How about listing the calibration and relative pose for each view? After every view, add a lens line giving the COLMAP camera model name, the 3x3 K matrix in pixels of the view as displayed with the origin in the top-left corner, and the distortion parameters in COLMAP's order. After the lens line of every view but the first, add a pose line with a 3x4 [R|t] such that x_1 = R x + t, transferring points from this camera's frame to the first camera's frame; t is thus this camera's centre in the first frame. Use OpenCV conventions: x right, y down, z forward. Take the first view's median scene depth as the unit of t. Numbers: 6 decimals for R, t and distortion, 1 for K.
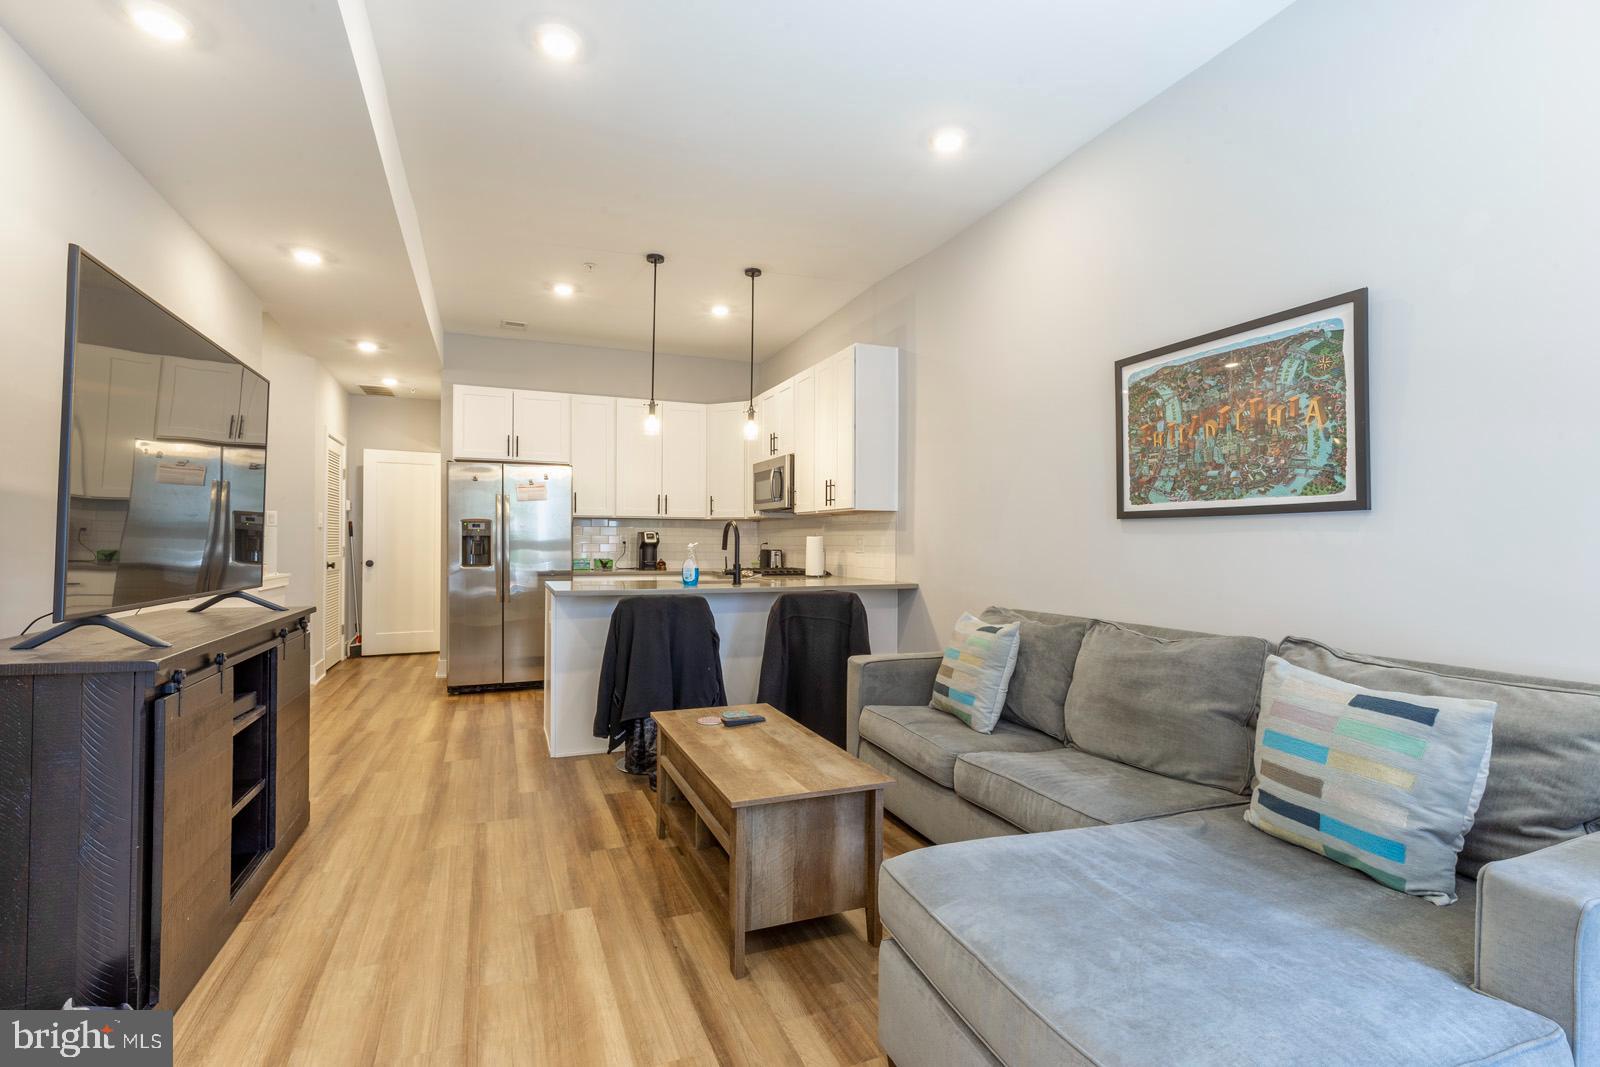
lens RADIAL K [[727.0, 0, 820.8], [0, 727.0, 538.5], [0, 0, 1]] dist [0.000431, -0.000131]
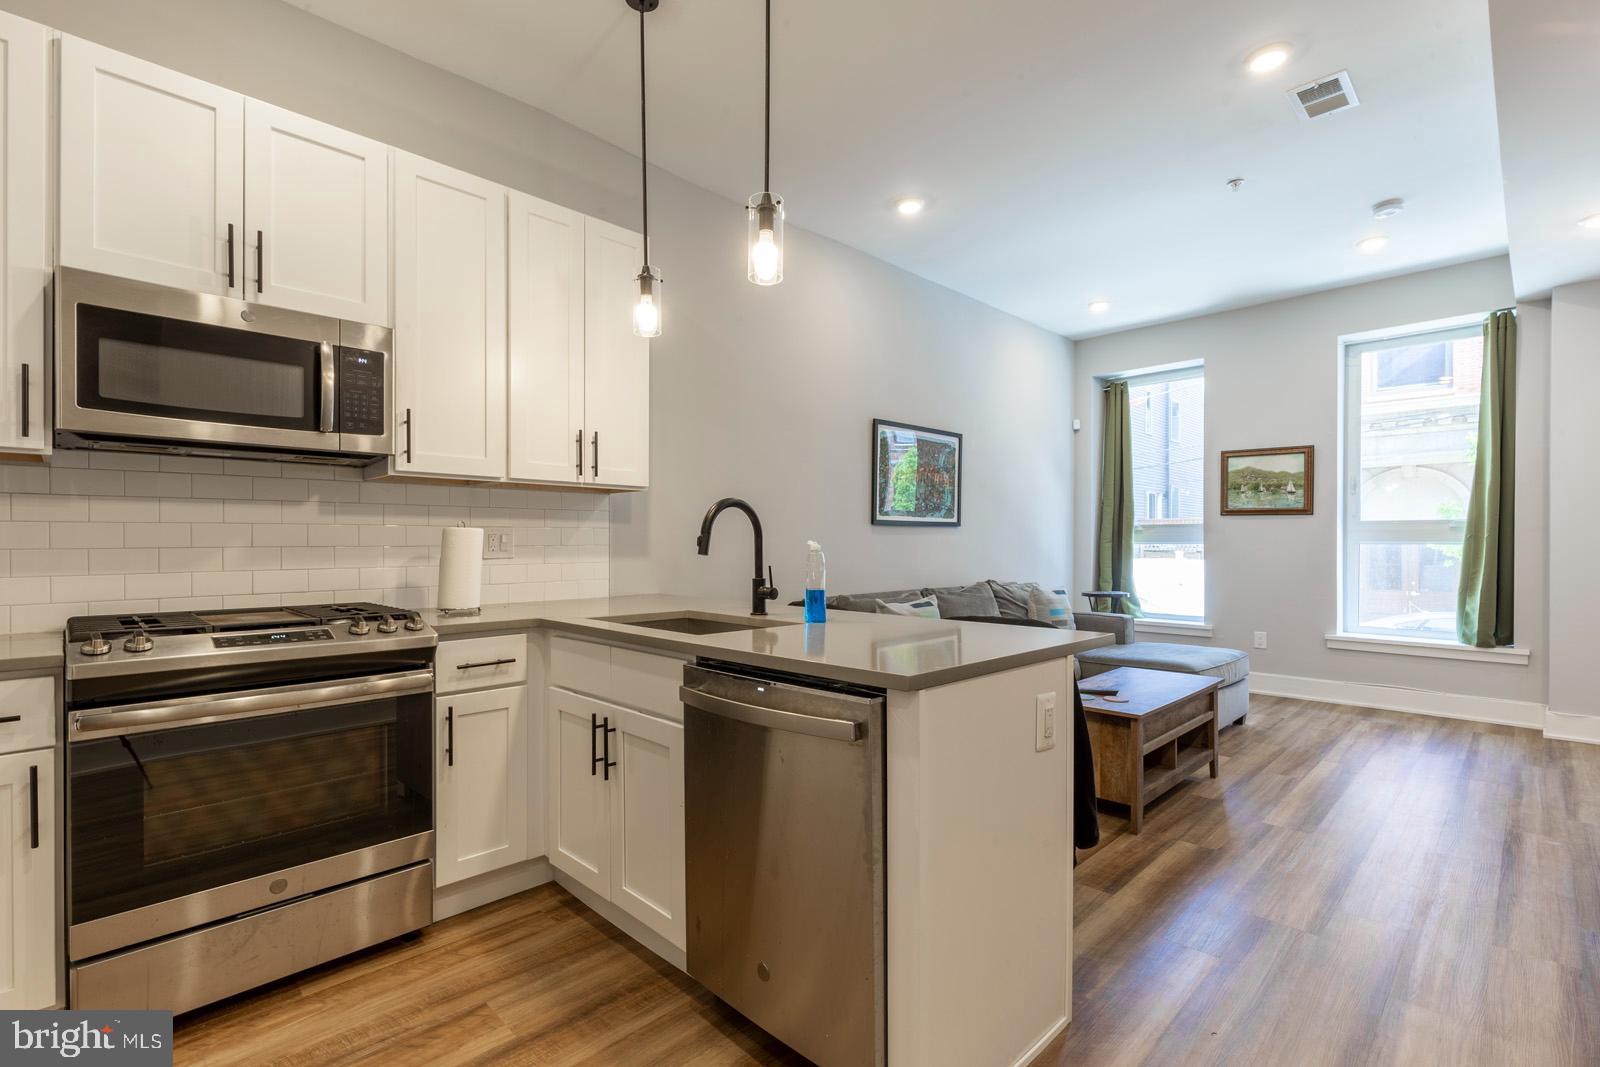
lens RADIAL K [[694.0, 0, 807.1], [0, 694.0, 542.8], [0, 0, 1]] dist [-0.003604, -0.000373]
pose [[-0.335539, -0.005151, 0.942012, -0.988349], [-0.006432, 0.999974, 0.003177, 0.008350], [-0.942005, -0.004993, -0.335563, 1.788324]]
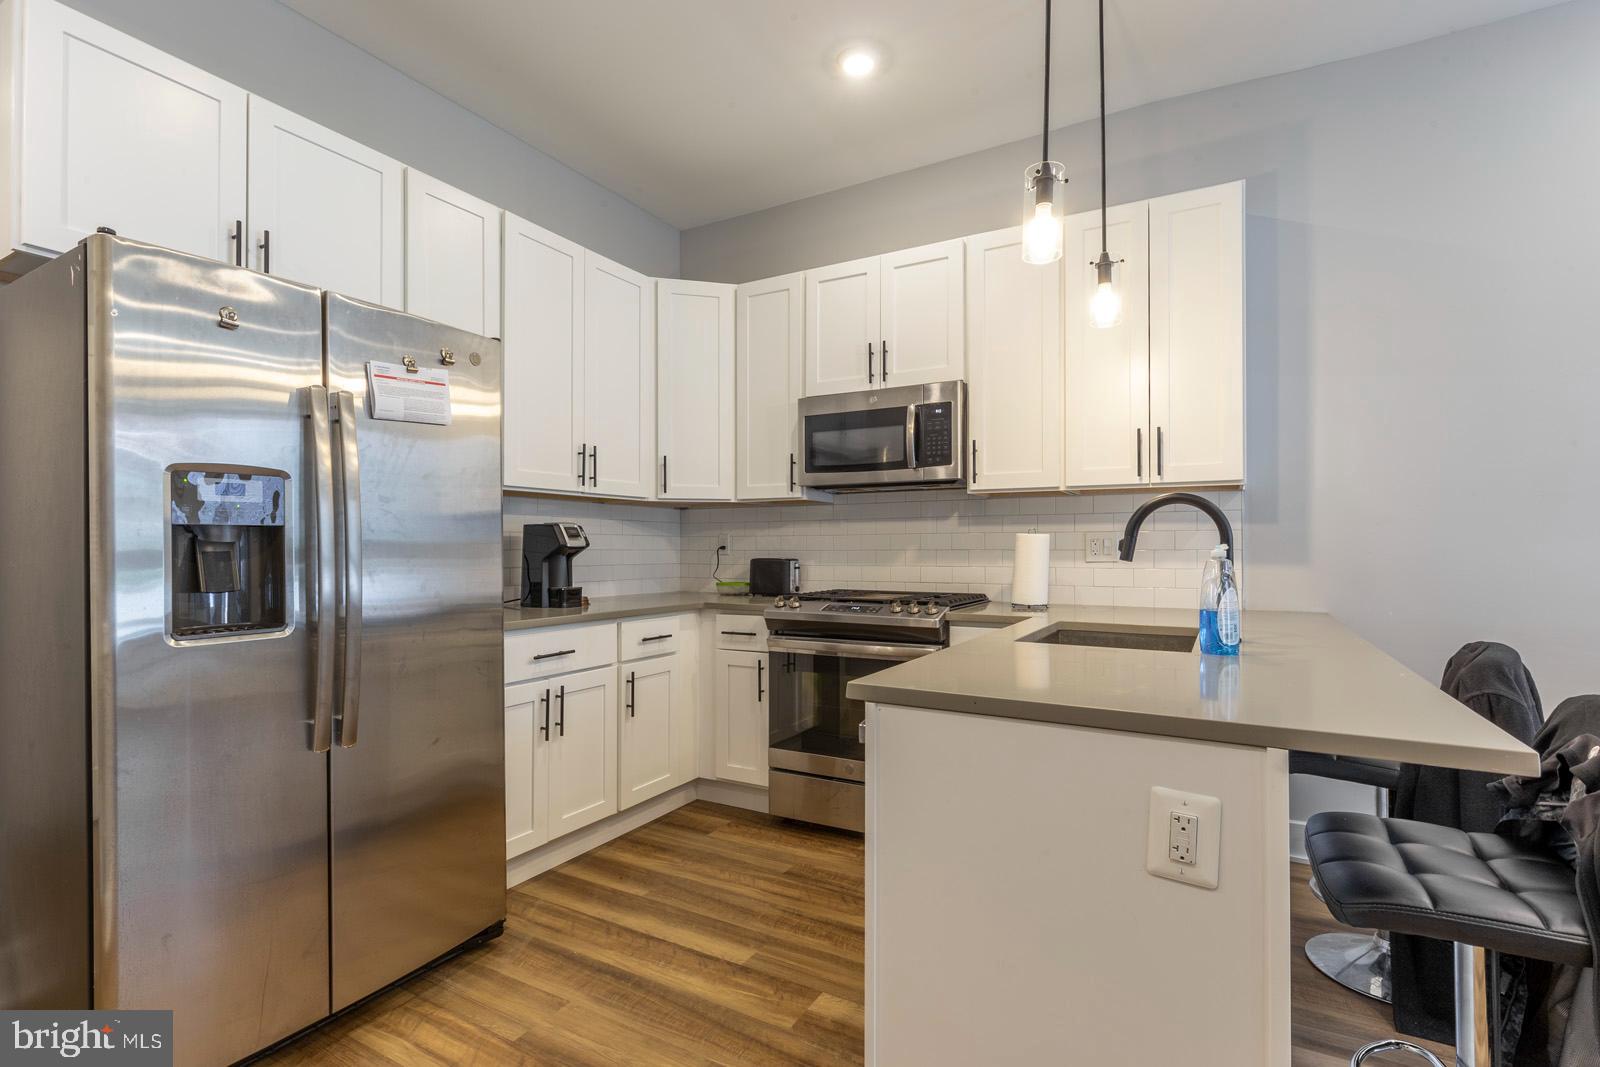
lens RADIAL K [[732.8, 0, 800.1], [0, 732.8, 537.8], [0, 0, 1]] dist [0.005224, -0.000537]
pose [[0.797720, 0.001982, 0.603024, -0.916019], [0.001832, 0.999982, -0.005710, 0.005996], [-0.603025, 0.005660, 0.797702, 1.262638]]
